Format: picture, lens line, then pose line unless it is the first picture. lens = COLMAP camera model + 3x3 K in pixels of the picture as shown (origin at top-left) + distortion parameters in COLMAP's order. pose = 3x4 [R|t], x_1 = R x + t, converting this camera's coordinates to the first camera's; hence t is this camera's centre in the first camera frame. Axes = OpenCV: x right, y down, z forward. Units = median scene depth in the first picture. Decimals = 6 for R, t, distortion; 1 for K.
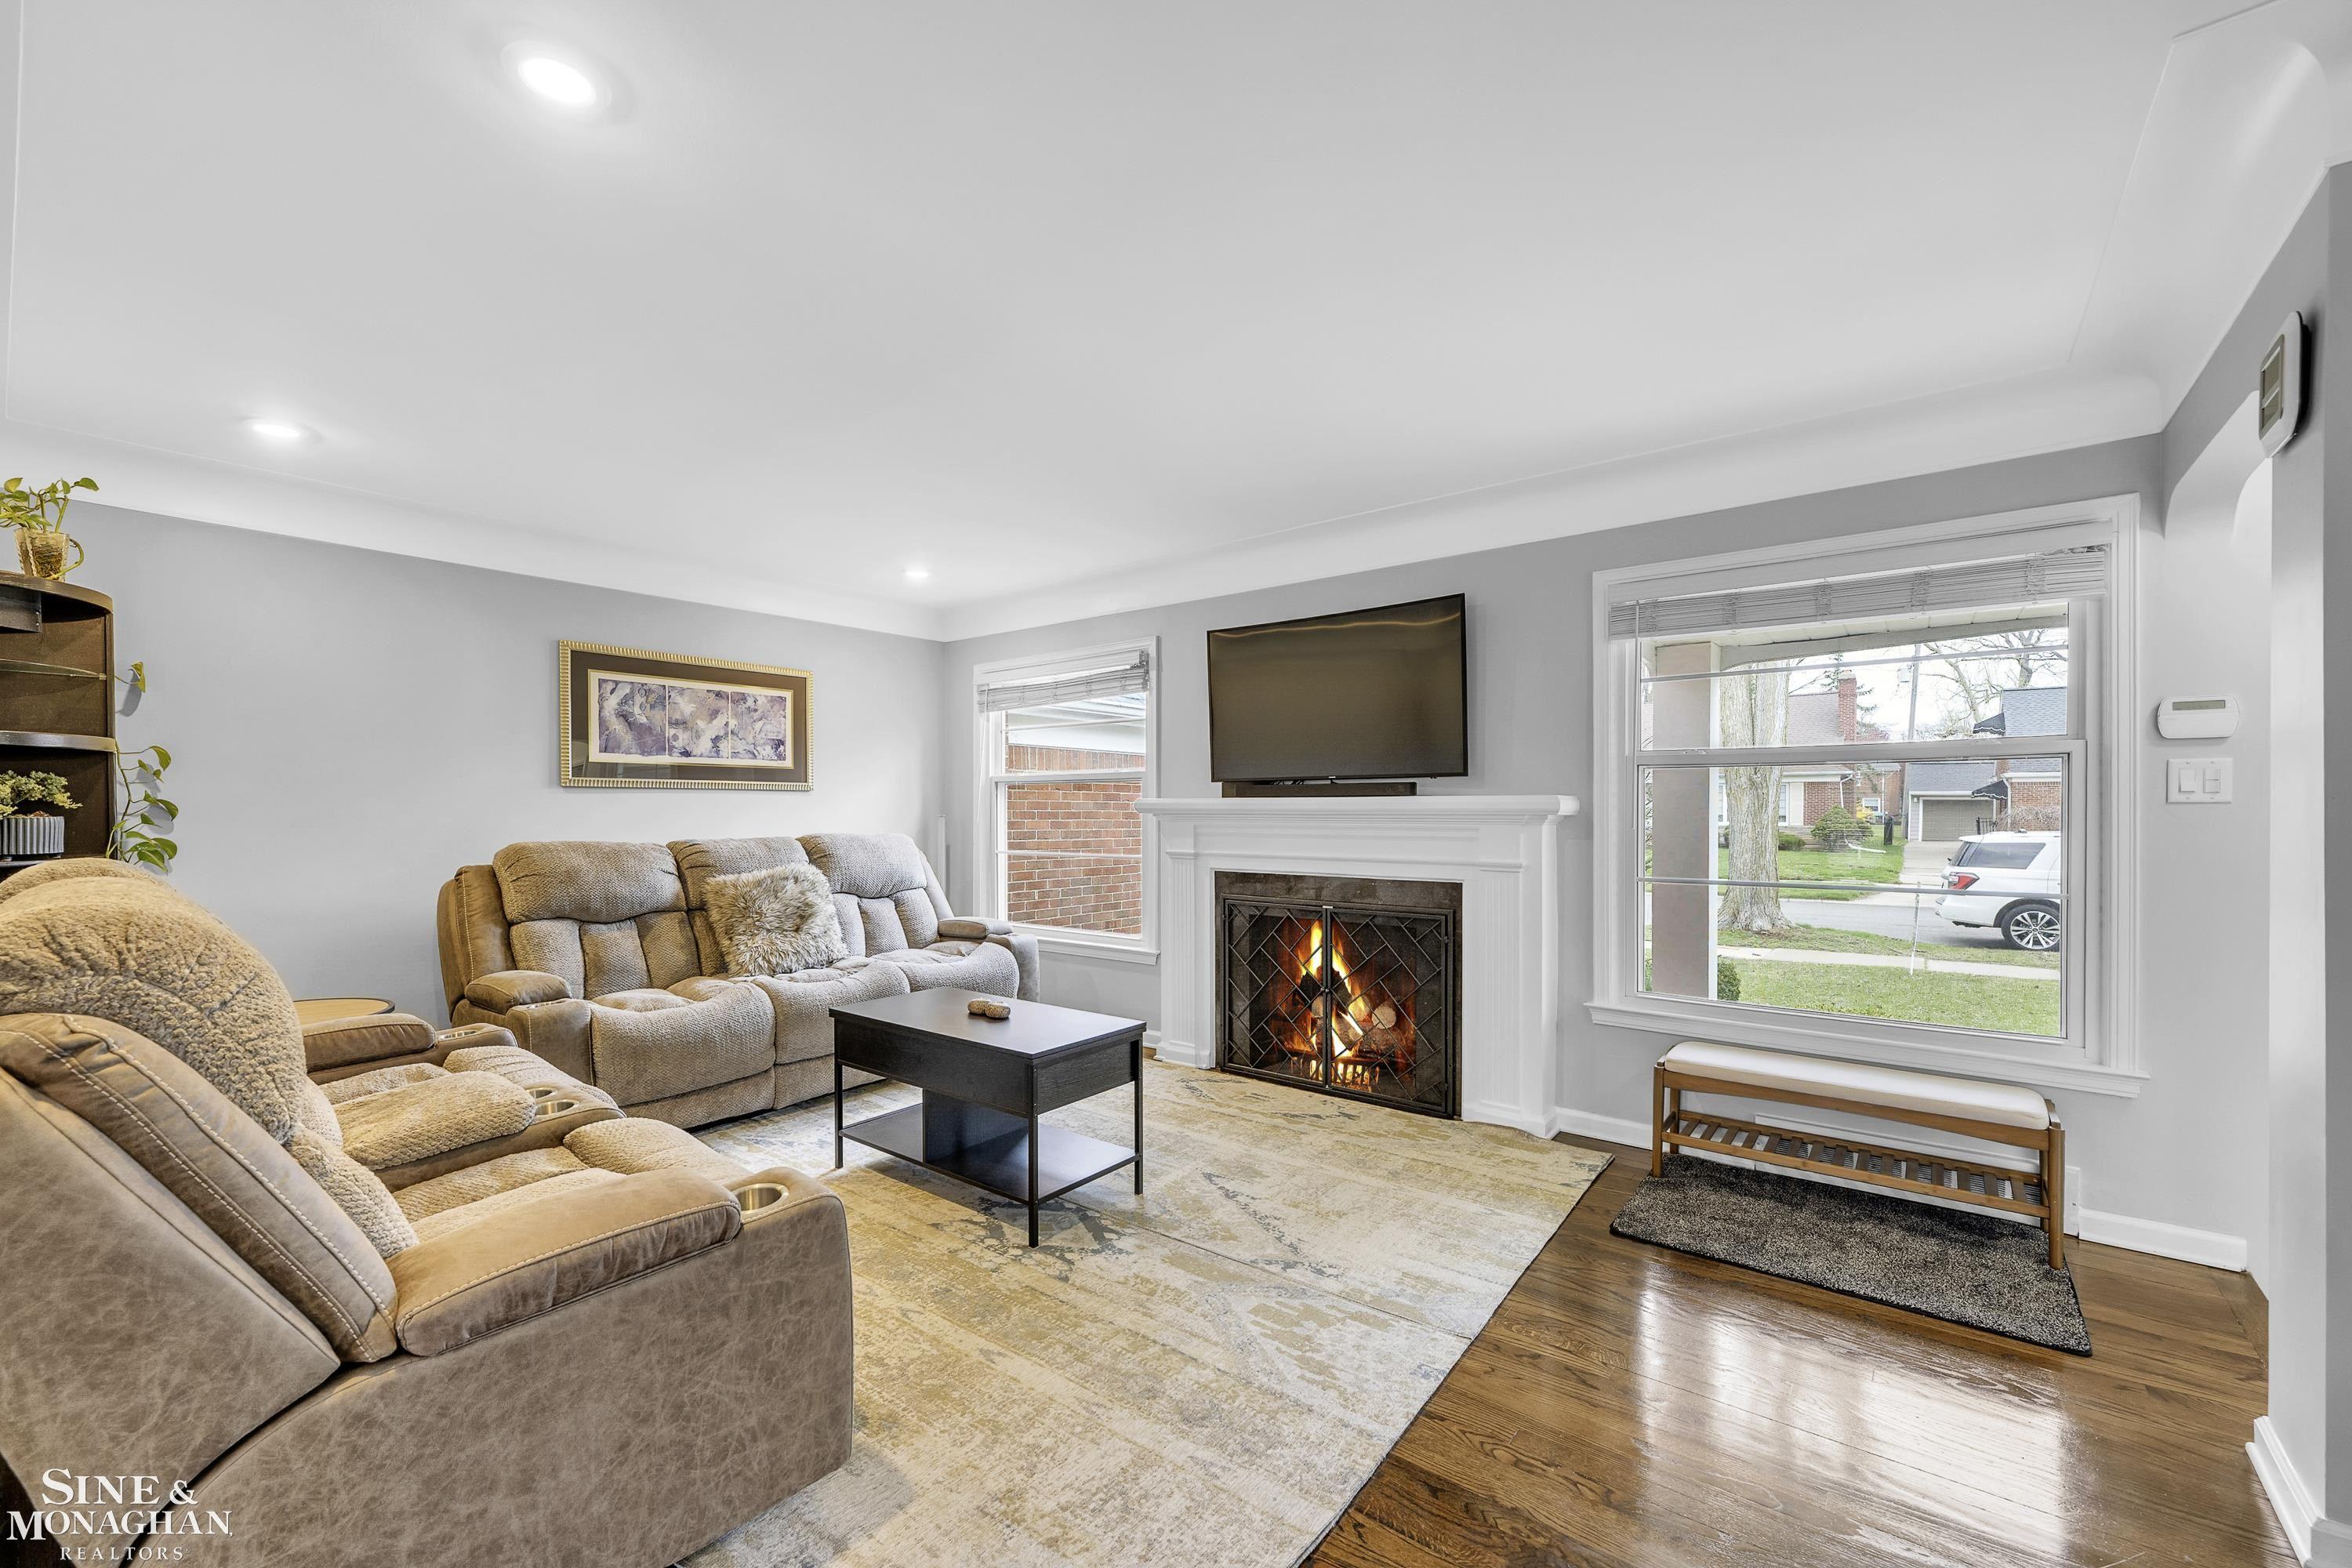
lens RADIAL K [[946.9, 0, 1184.4], [0, 946.9, 799.2], [0, 0, 1]] dist [-0.002455, -0.000123]
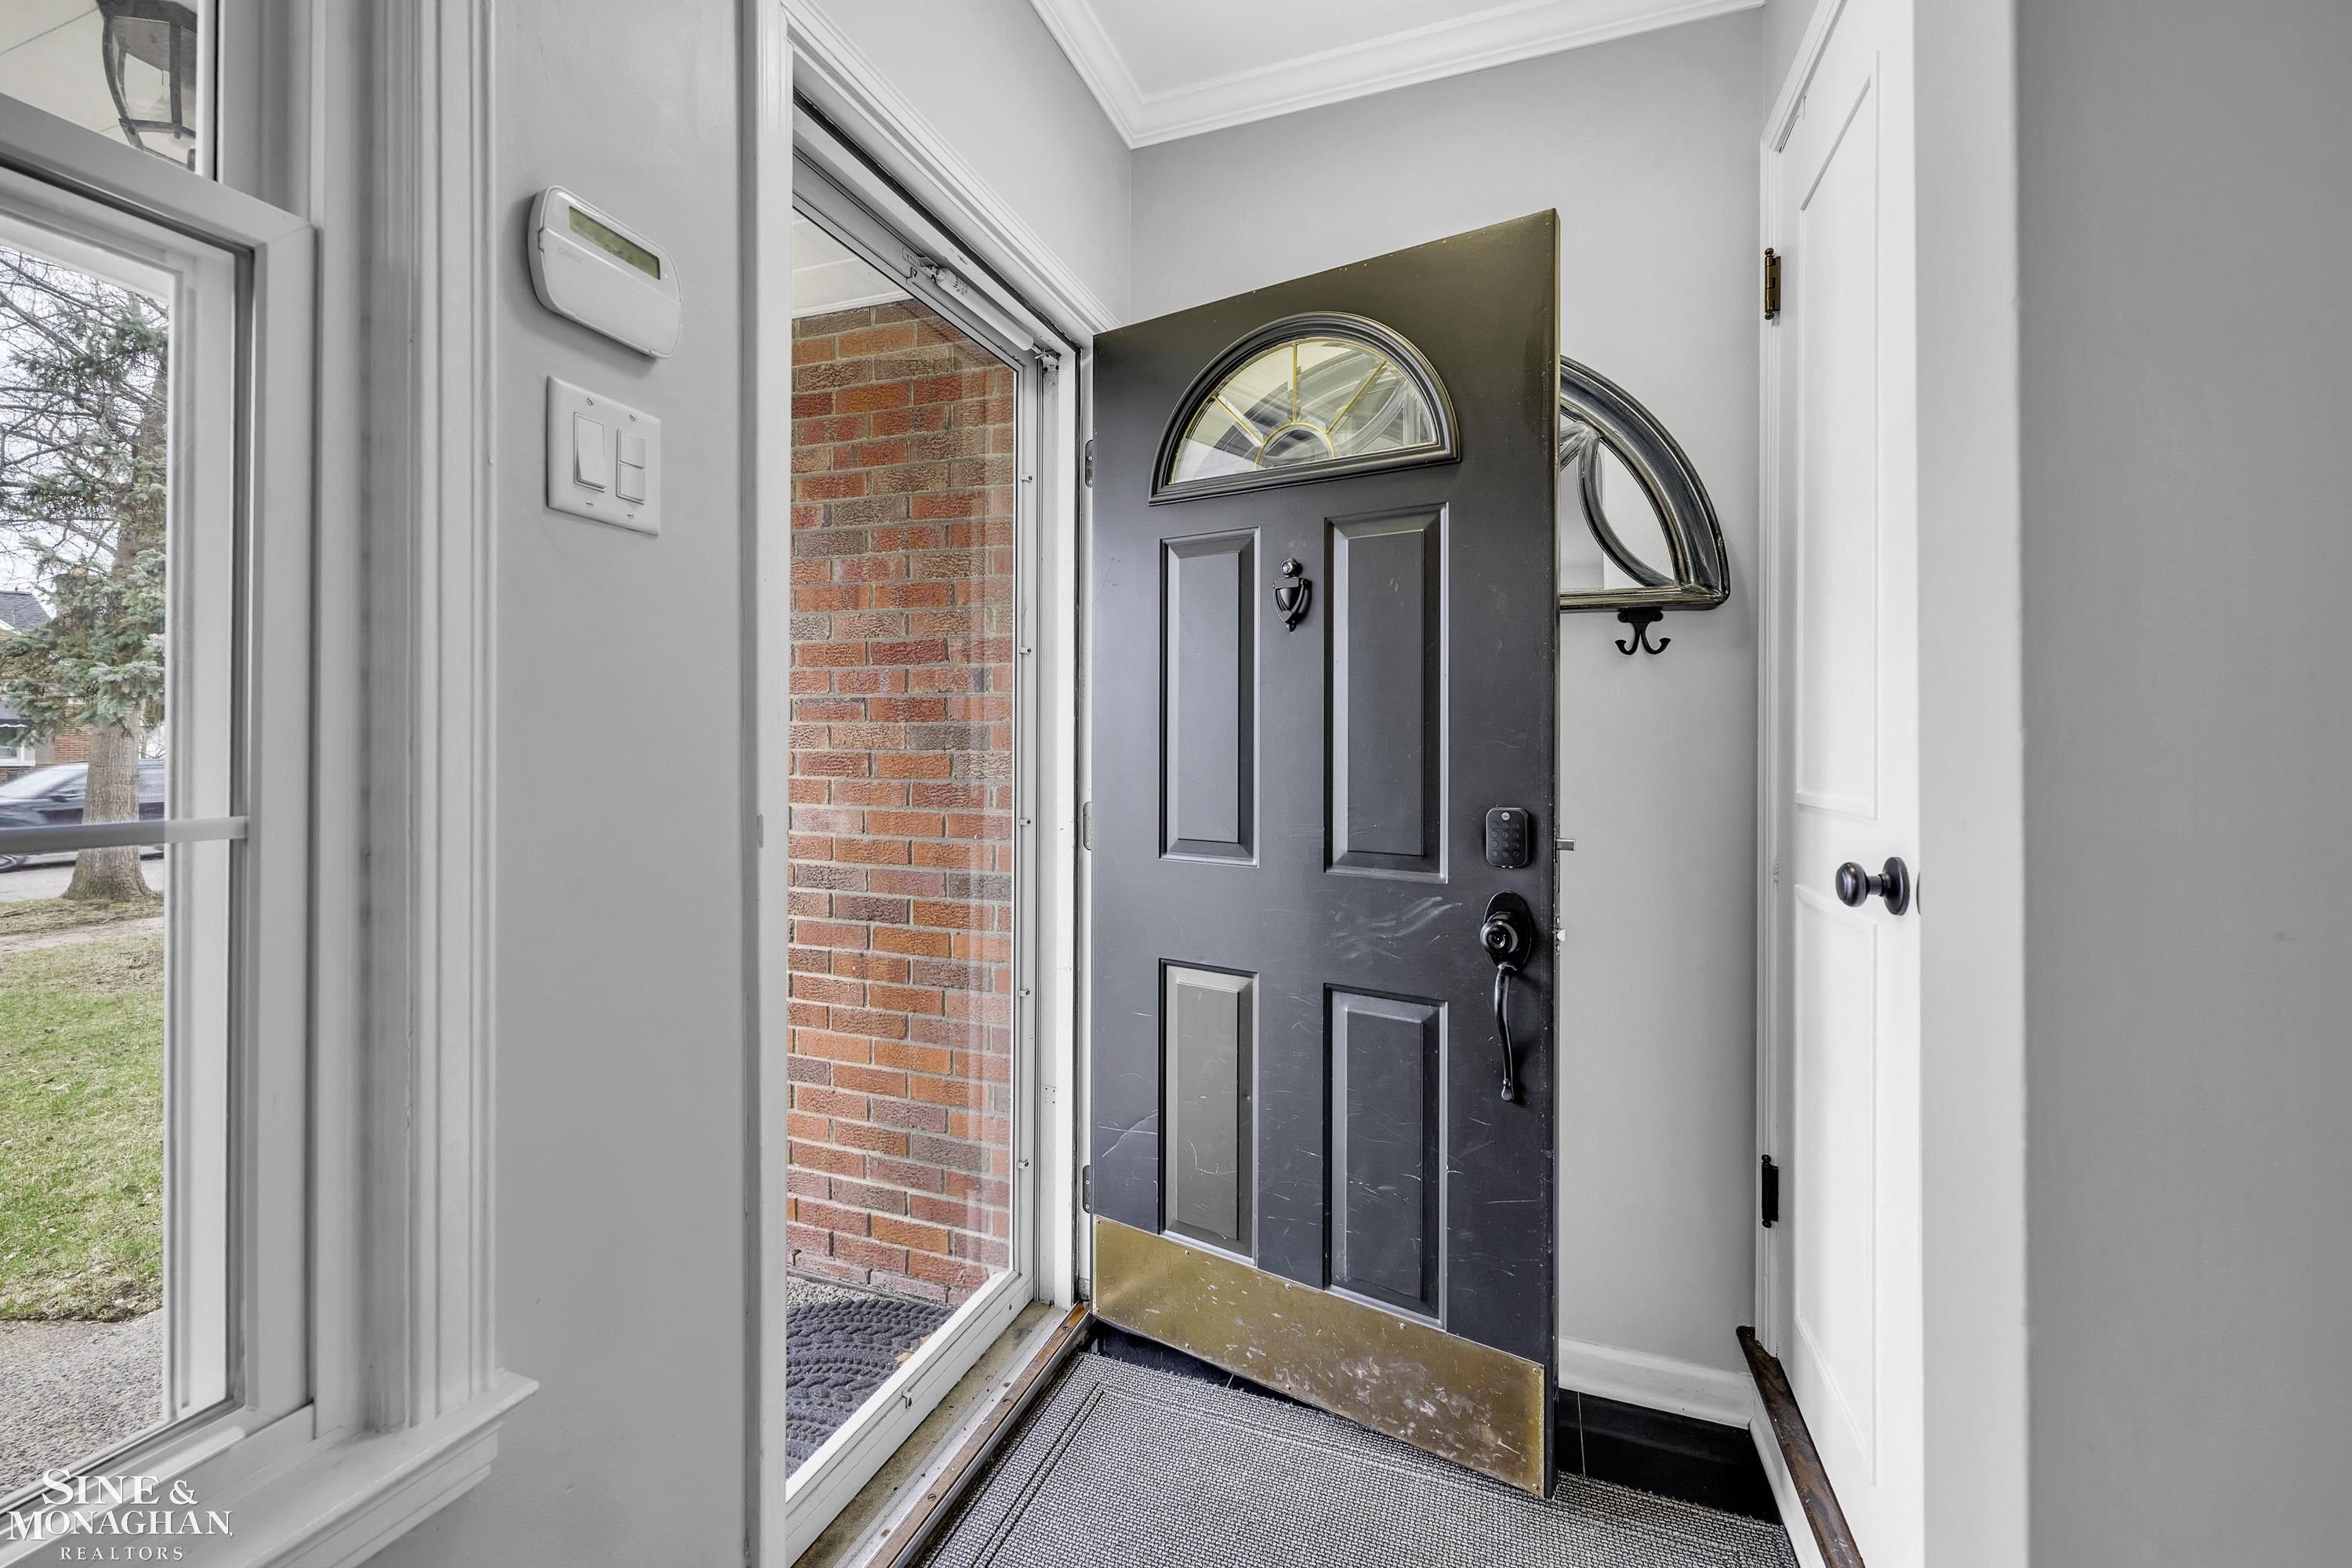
lens RADIAL K [[946.9, 0, 1181.0], [0, 946.9, 766.4], [0, 0, 1]] dist [-0.002455, -0.000123]
pose [[-0.304254, -0.001620, 0.952590, 0.665218], [-0.007629, 0.999971, -0.000736, 0.093537], [-0.952560, -0.007491, -0.304257, 0.896875]]
